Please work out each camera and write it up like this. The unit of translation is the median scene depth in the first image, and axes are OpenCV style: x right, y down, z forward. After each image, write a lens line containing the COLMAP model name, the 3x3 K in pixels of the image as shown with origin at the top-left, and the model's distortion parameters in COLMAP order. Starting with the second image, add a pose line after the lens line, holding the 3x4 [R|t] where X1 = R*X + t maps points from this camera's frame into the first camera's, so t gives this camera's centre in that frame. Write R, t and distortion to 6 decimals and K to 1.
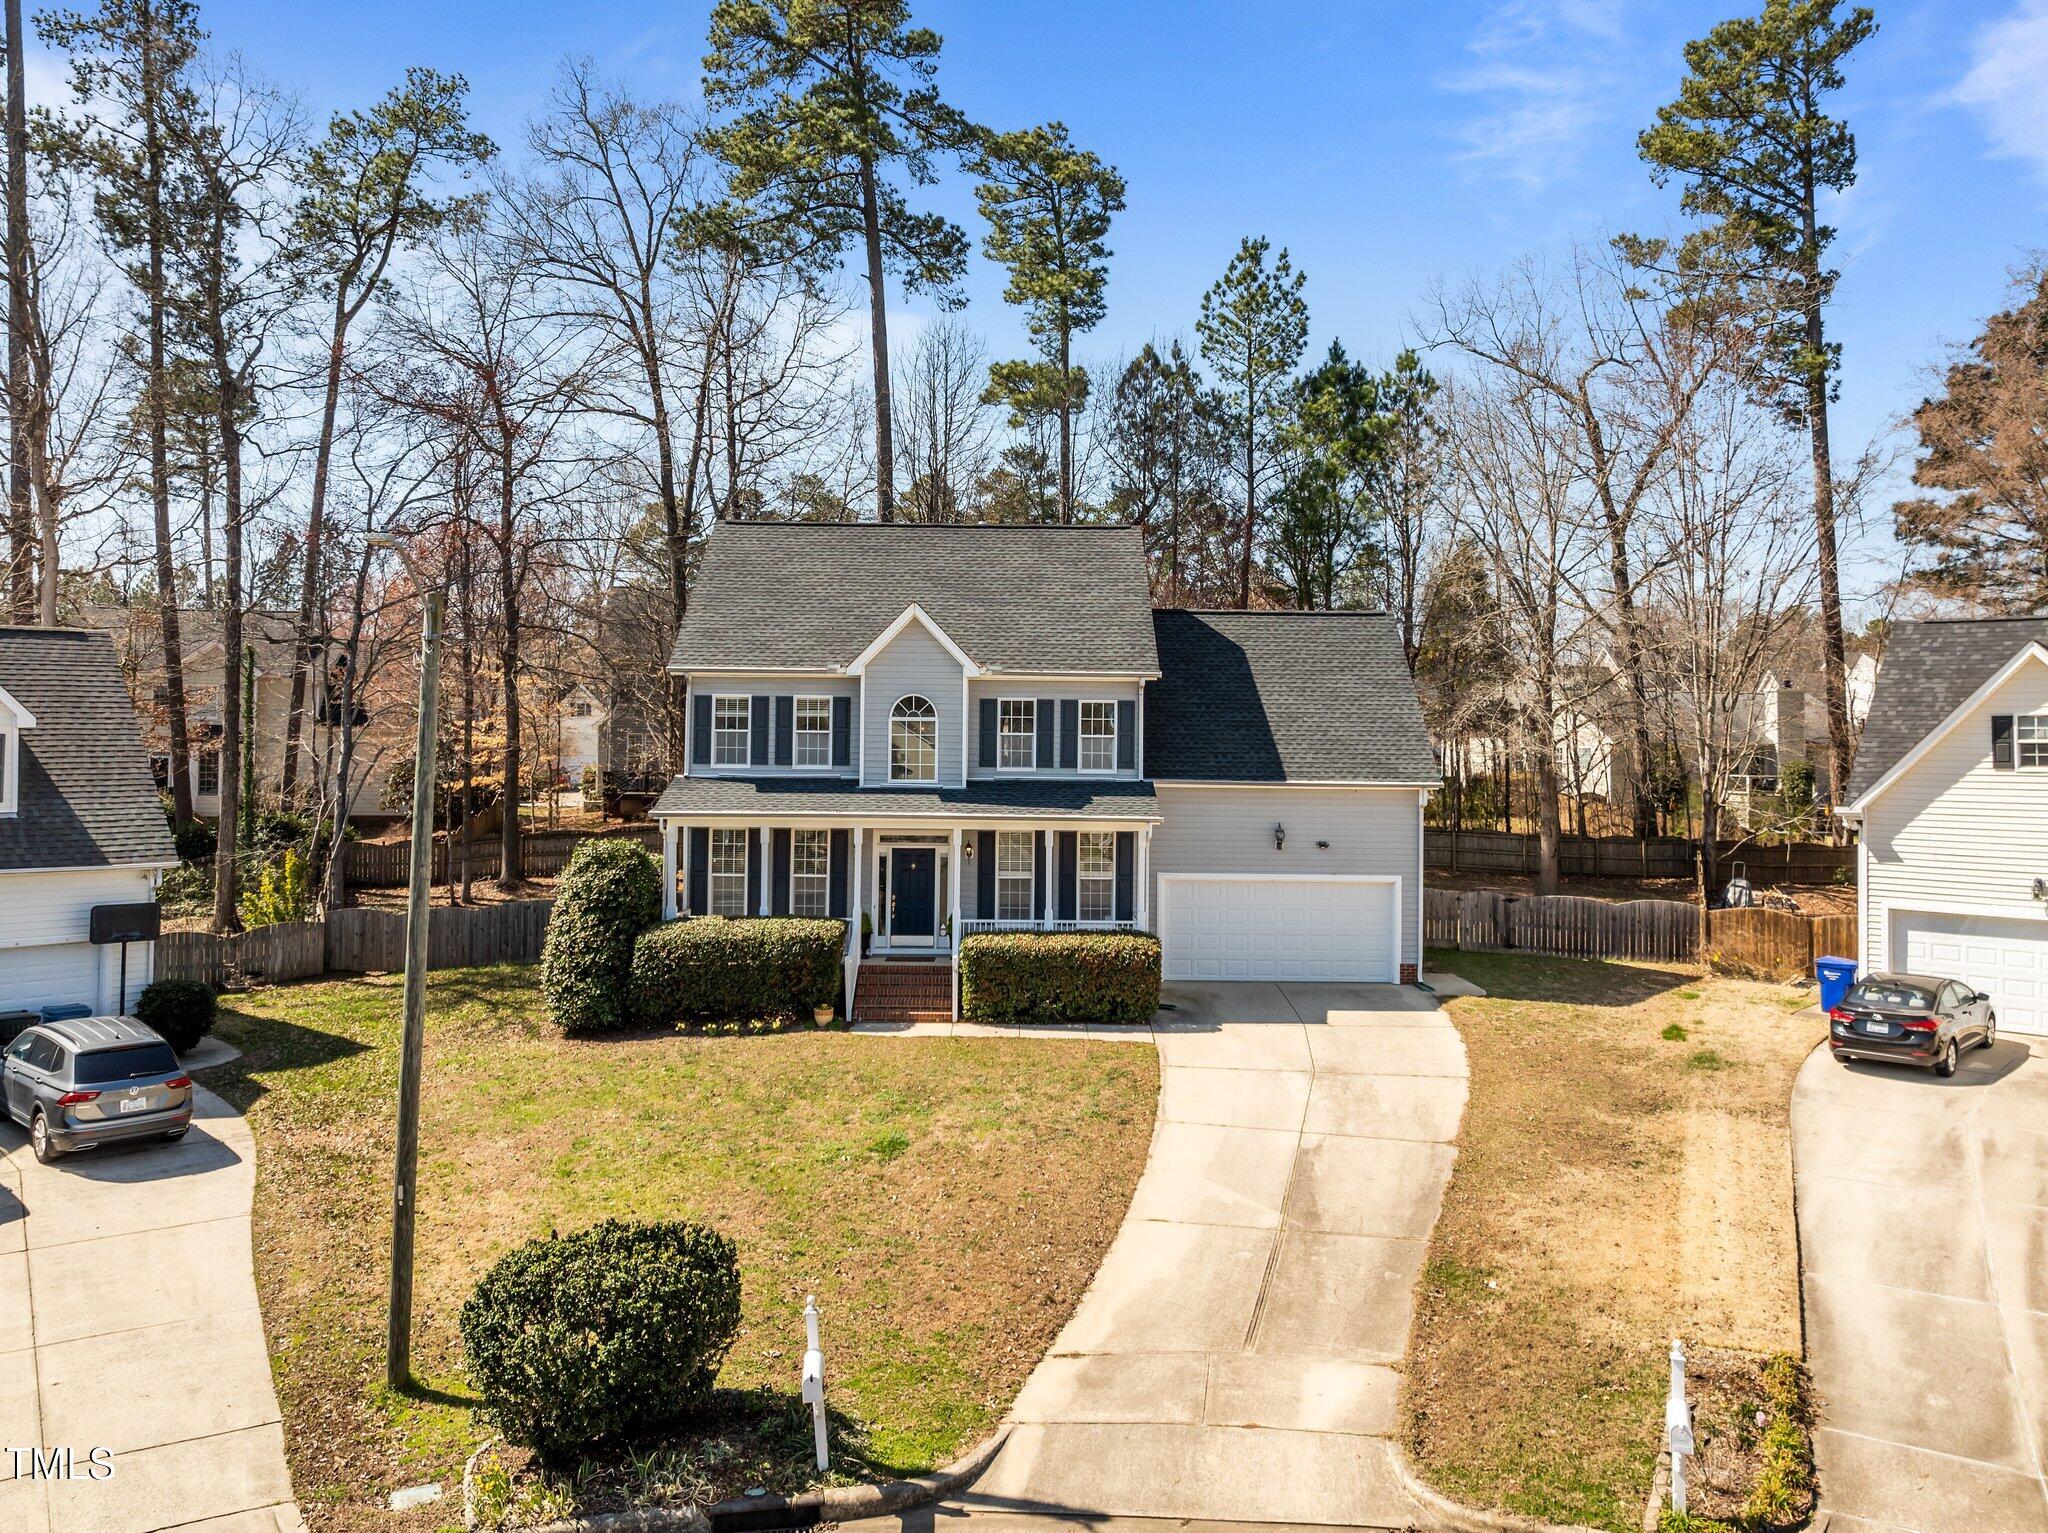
lens RADIAL K [[1430.2, 0, 1033.9], [0, 1430.2, 732.7], [0, 0, 1]] dist [-0.036403, -0.015260]
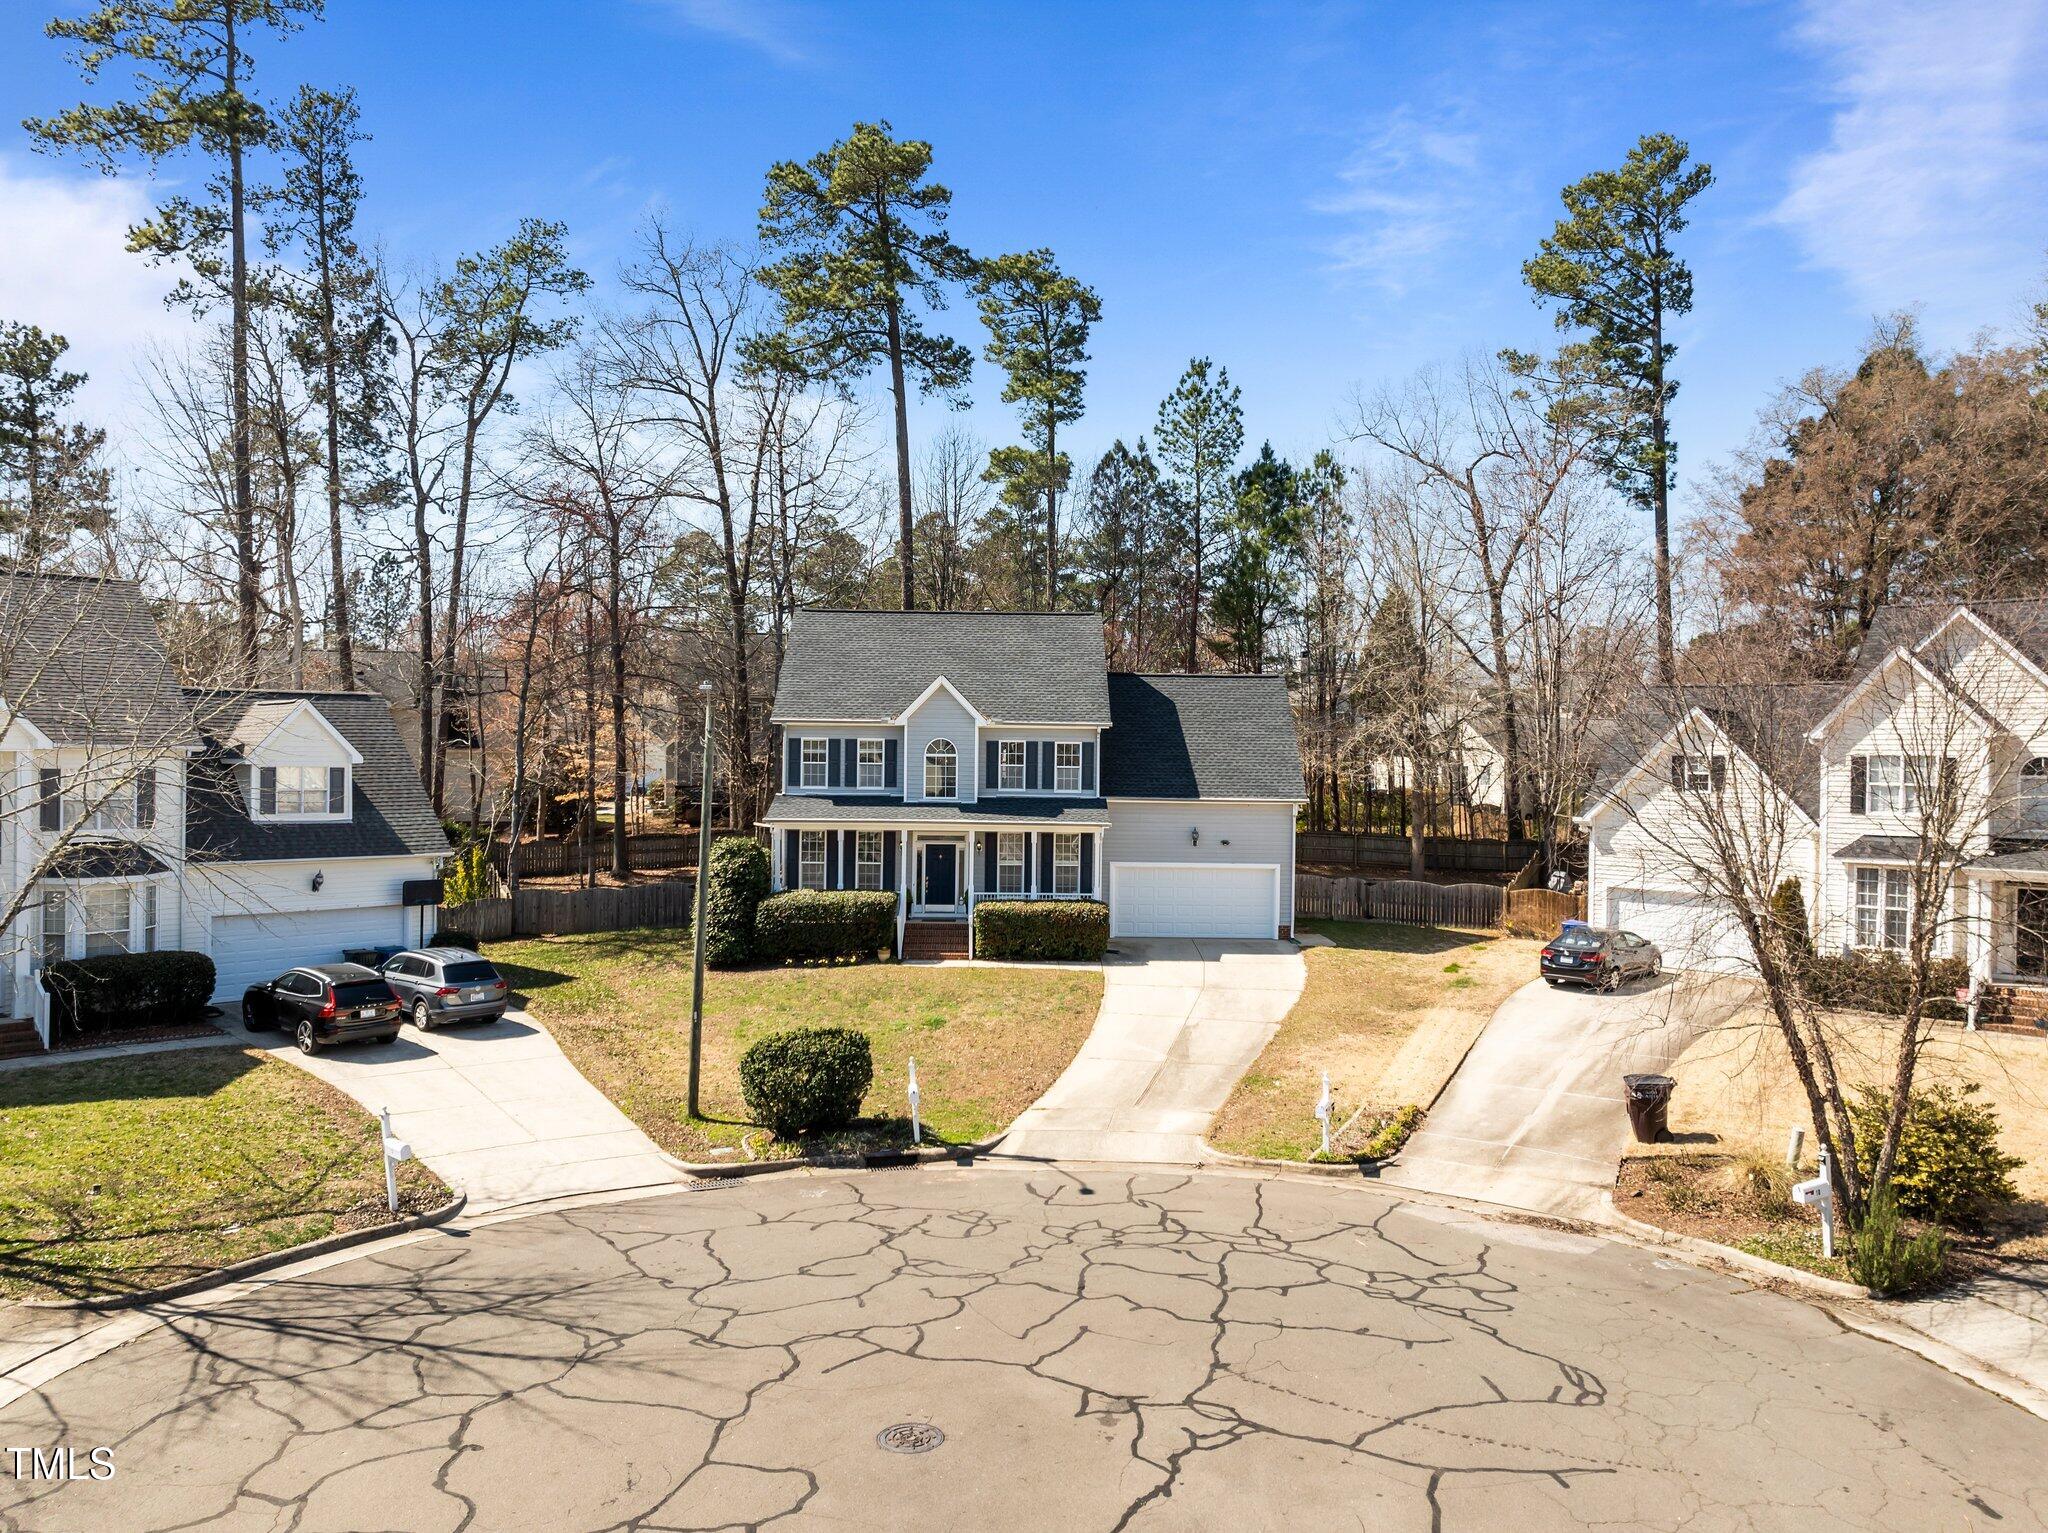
lens RADIAL K [[1411.2, 0, 1031.3], [0, 1411.2, 772.5], [0, 0, 1]] dist [-0.043290, 0.012157]
pose [[0.999995, 0.001649, 0.002730, 0.003491], [-0.001715, 0.999704, 0.024255, -0.026478], [-0.002689, -0.024260, 0.999702, -0.427715]]
